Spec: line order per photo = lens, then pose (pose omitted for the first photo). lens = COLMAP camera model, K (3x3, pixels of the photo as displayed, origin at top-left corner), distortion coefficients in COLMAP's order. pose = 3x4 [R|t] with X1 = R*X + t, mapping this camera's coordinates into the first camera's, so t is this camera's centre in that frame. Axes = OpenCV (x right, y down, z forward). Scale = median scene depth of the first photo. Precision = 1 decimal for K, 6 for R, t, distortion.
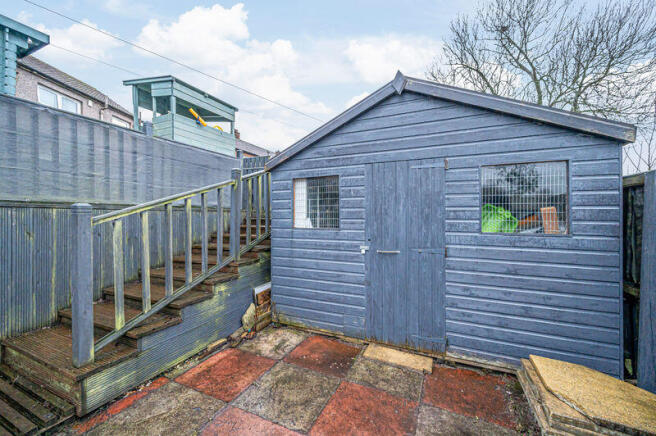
lens RADIAL K [[259.5, 0, 328.5], [0, 259.5, 213.9], [0, 0, 1]] dist [-0.000811, -0.000060]
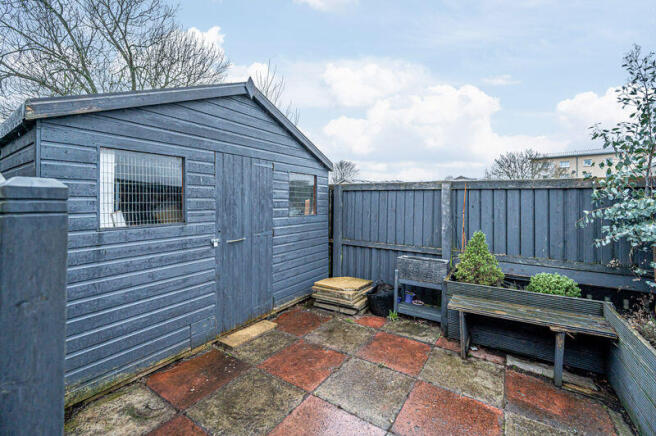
lens RADIAL K [[267.5, 0, 342.0], [0, 267.5, 200.9], [0, 0, 1]] dist [0.000780, 0.000113]
pose [[0.147092, 0.004268, 0.989114, -0.768660], [0.002585, 0.999986, -0.004699, -0.007236], [-0.989119, 0.003248, 0.147078, 0.410703]]
